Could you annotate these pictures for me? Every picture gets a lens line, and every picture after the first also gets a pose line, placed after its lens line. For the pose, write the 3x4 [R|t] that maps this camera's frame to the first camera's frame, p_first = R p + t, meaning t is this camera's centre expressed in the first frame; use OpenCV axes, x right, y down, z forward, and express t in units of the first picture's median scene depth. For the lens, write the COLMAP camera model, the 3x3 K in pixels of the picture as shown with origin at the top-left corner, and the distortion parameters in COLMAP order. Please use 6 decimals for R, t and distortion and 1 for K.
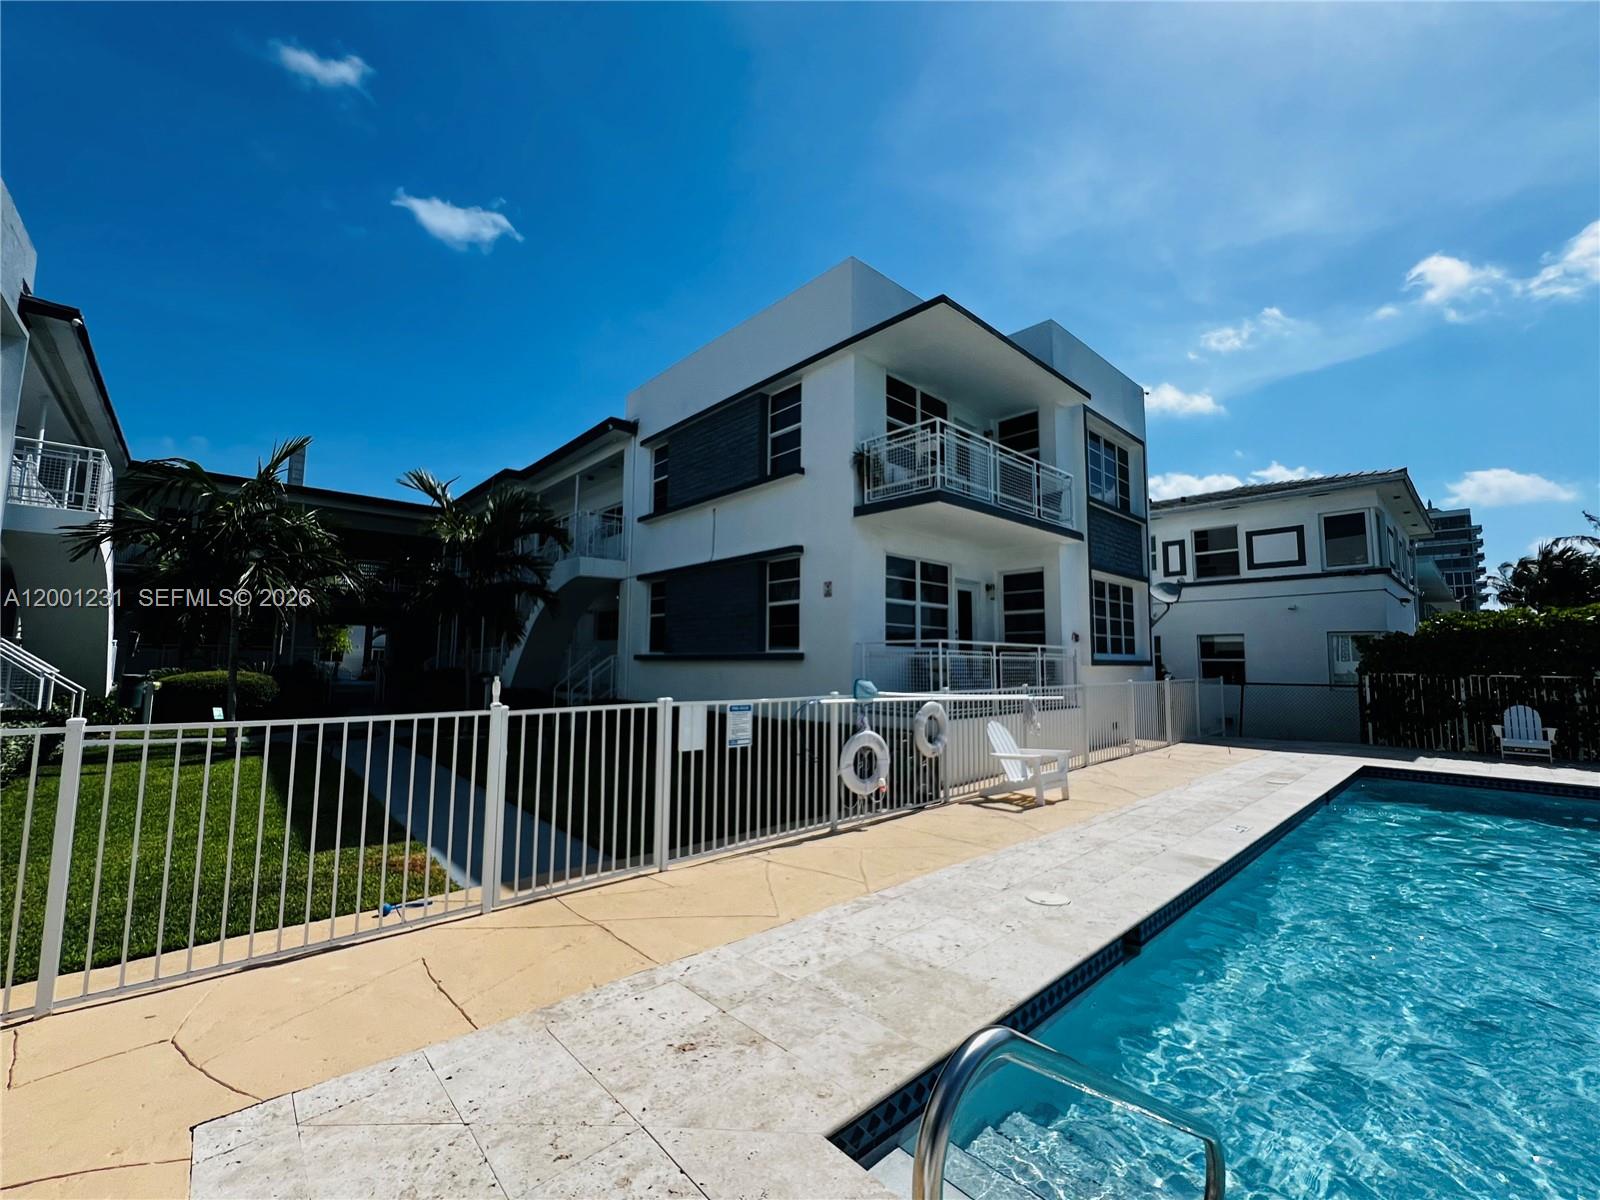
lens RADIAL K [[651.0, 0, 800.0], [0, 651.0, 600.0], [0, 0, 1]] dist [-0.000281, -0.000349]
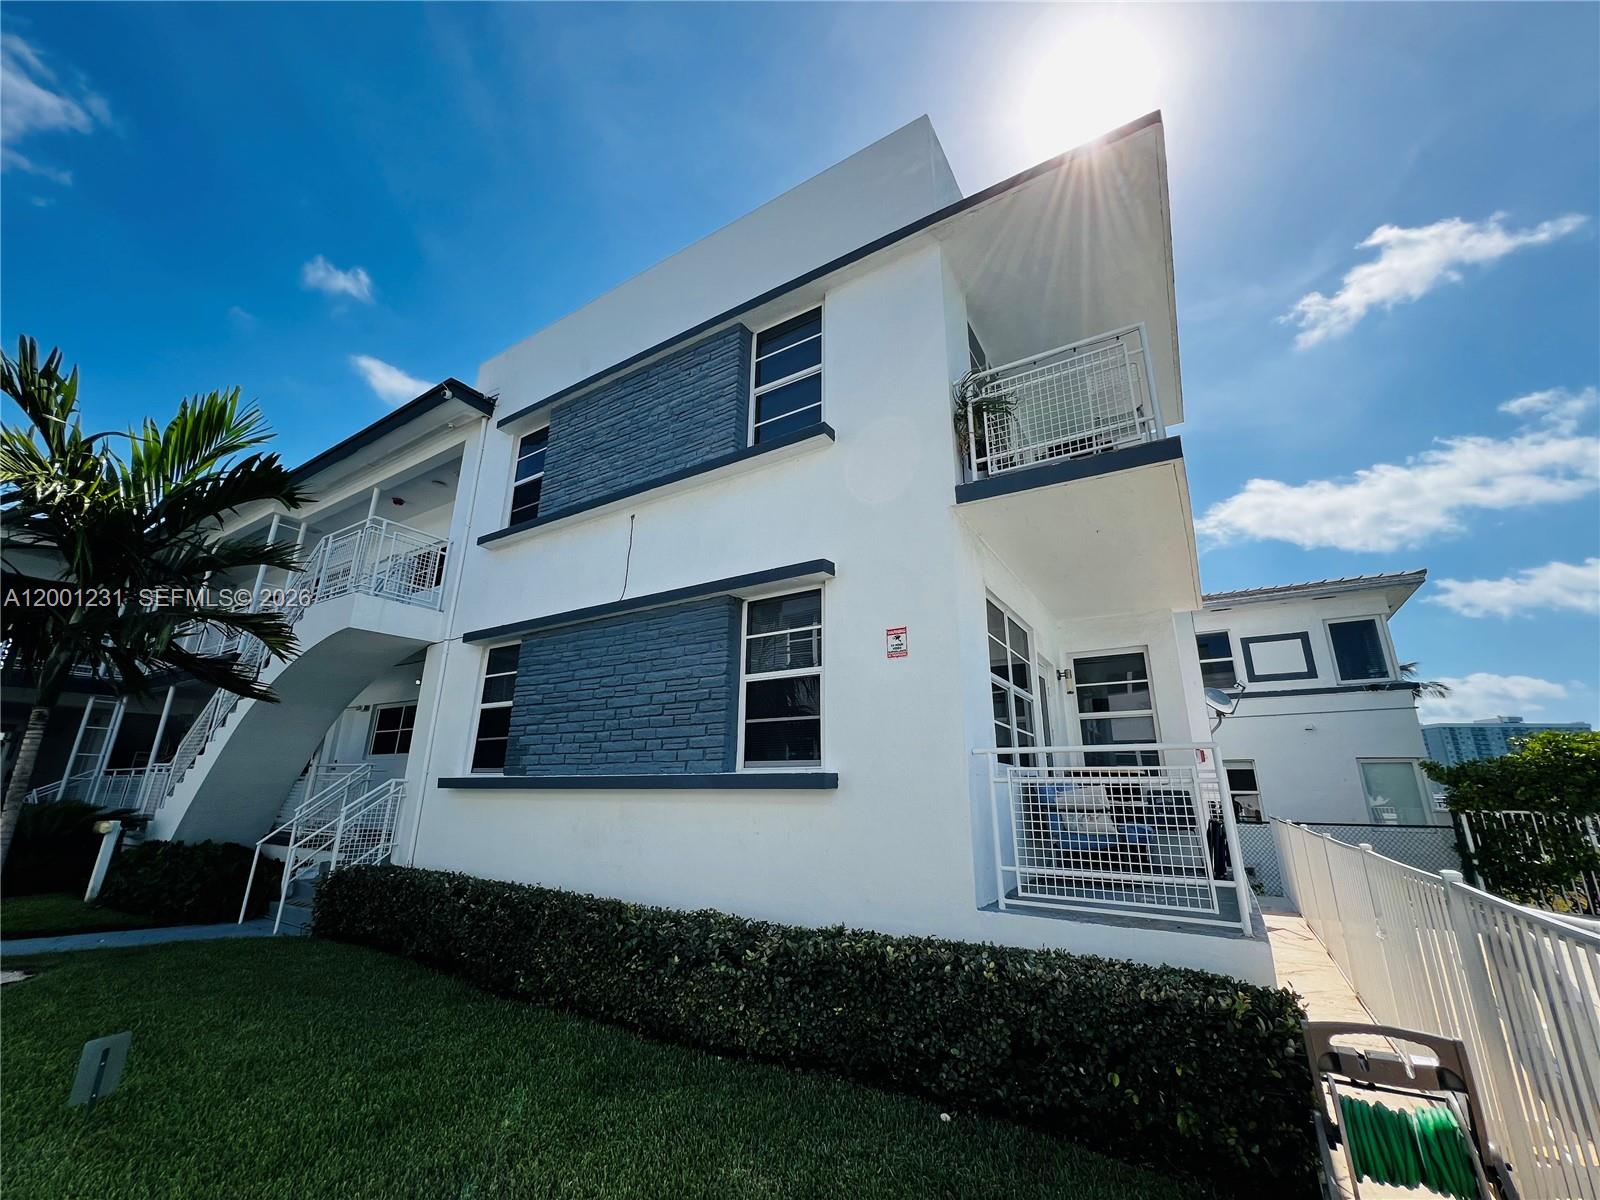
lens RADIAL K [[644.8, 0, 800.0], [0, 644.8, 600.0], [0, 0, 1]] dist [-0.000453, 0.000265]
pose [[0.964935, 0.079067, 0.250298, -0.126806], [-0.028867, 0.979736, -0.198203, 0.042259], [-0.260897, 0.184028, 0.947664, 0.439659]]
